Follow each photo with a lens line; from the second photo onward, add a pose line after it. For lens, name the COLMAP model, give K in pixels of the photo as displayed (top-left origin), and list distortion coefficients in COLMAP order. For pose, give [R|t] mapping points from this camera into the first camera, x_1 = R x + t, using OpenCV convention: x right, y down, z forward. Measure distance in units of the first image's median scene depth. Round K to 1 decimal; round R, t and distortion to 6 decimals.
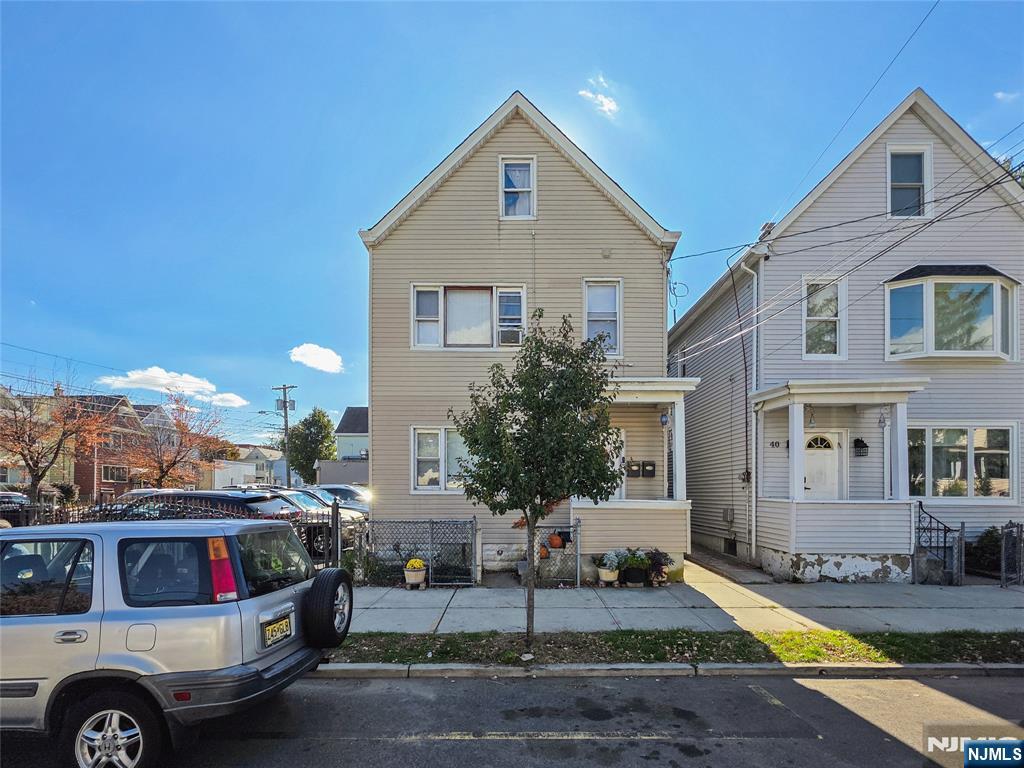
lens RADIAL K [[416.3, 0, 508.7], [0, 416.3, 418.7], [0, 0, 1]] dist [-0.001790, -0.000136]
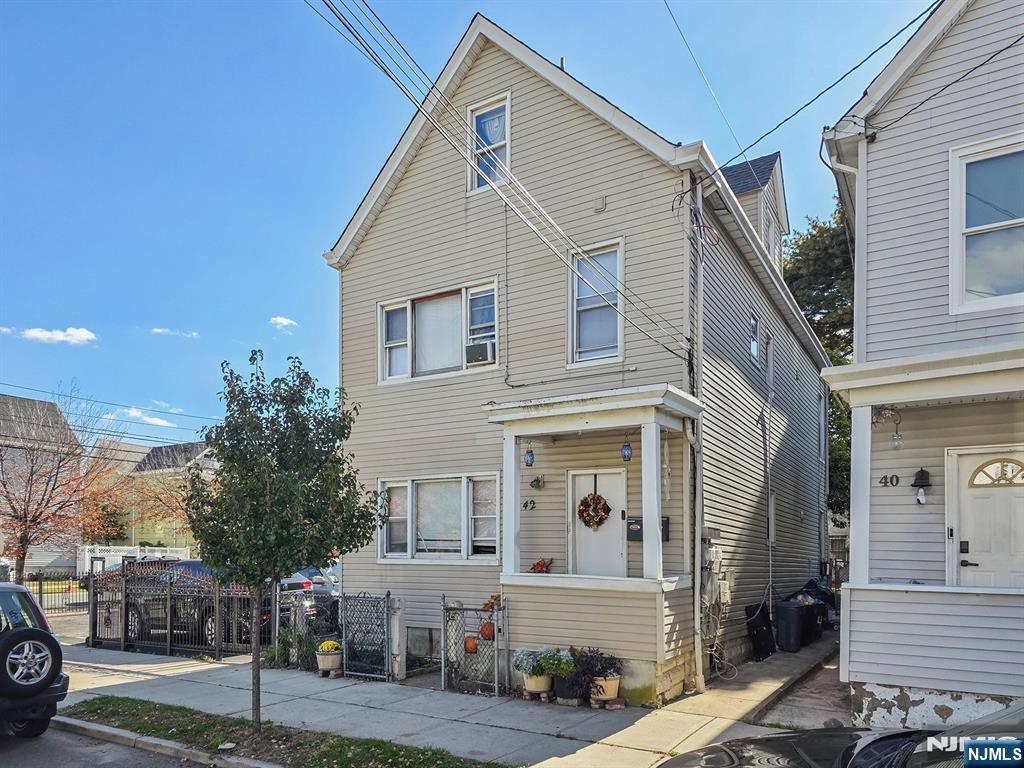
lens RADIAL K [[628.9, 0, 512.1], [0, 628.9, 444.2], [0, 0, 1]] dist [0.056148, -0.042326]
pose [[0.877871, -0.076849, -0.472691, 0.567798], [0.070226, 0.997028, -0.031673, 0.005954], [0.473721, -0.005390, 0.880659, 0.037054]]
